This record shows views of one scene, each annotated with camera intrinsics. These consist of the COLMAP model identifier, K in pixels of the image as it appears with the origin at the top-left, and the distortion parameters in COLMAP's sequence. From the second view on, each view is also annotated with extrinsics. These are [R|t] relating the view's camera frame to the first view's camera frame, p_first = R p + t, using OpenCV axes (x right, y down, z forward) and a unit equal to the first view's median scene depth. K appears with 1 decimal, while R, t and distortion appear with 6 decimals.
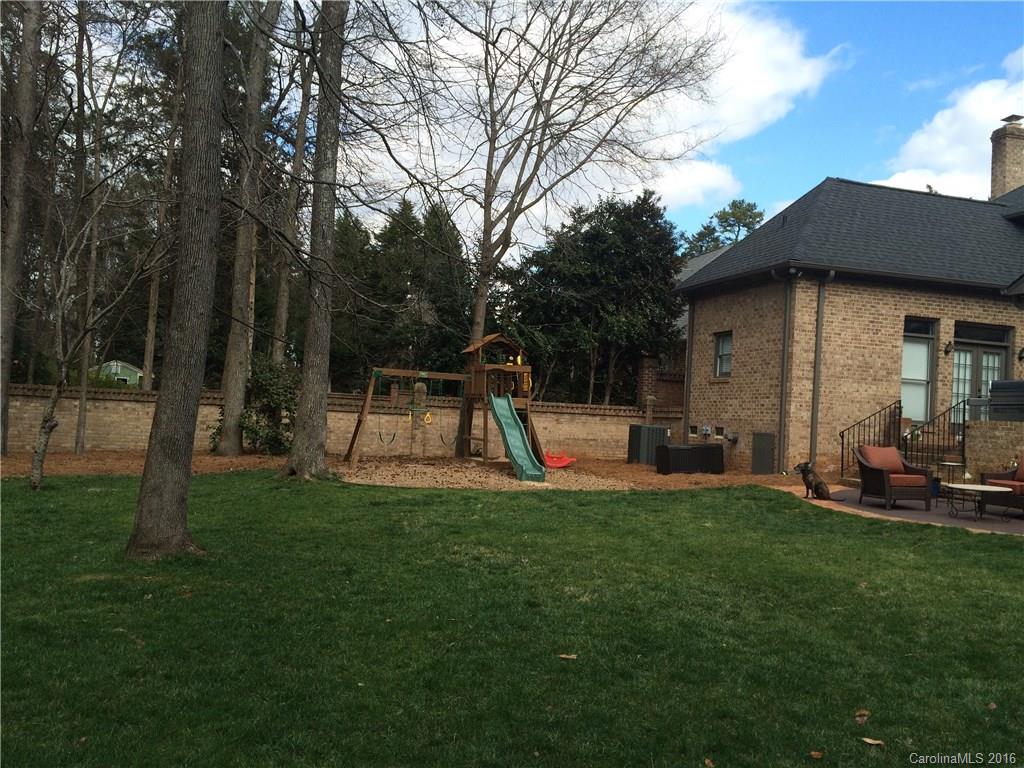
lens RADIAL K [[866.4, 0, 512.0], [0, 866.4, 384.0], [0, 0, 1]] dist [0.006209, 0.000474]
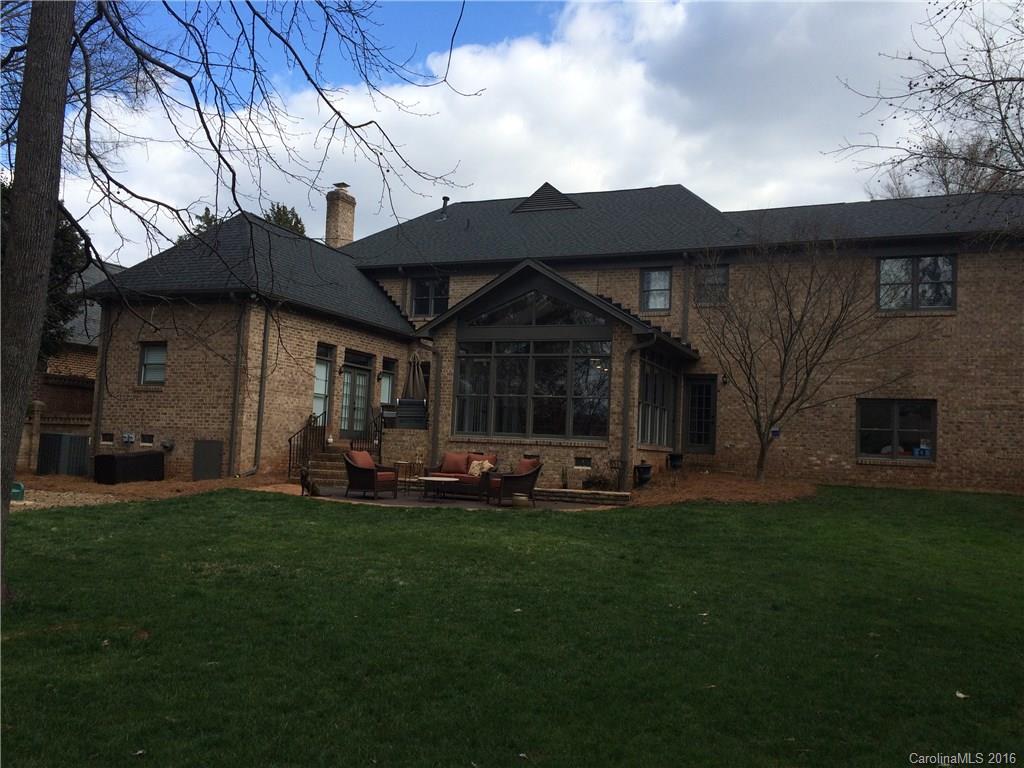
lens RADIAL K [[862.1, 0, 511.5], [0, 862.1, 404.0], [0, 0, 1]] dist [0.010277, -0.002209]
pose [[0.604624, 0.013787, 0.796391, -0.342650], [-0.036242, 0.999291, 0.010216, -0.013363], [-0.795686, -0.035039, 0.604695, 0.048580]]
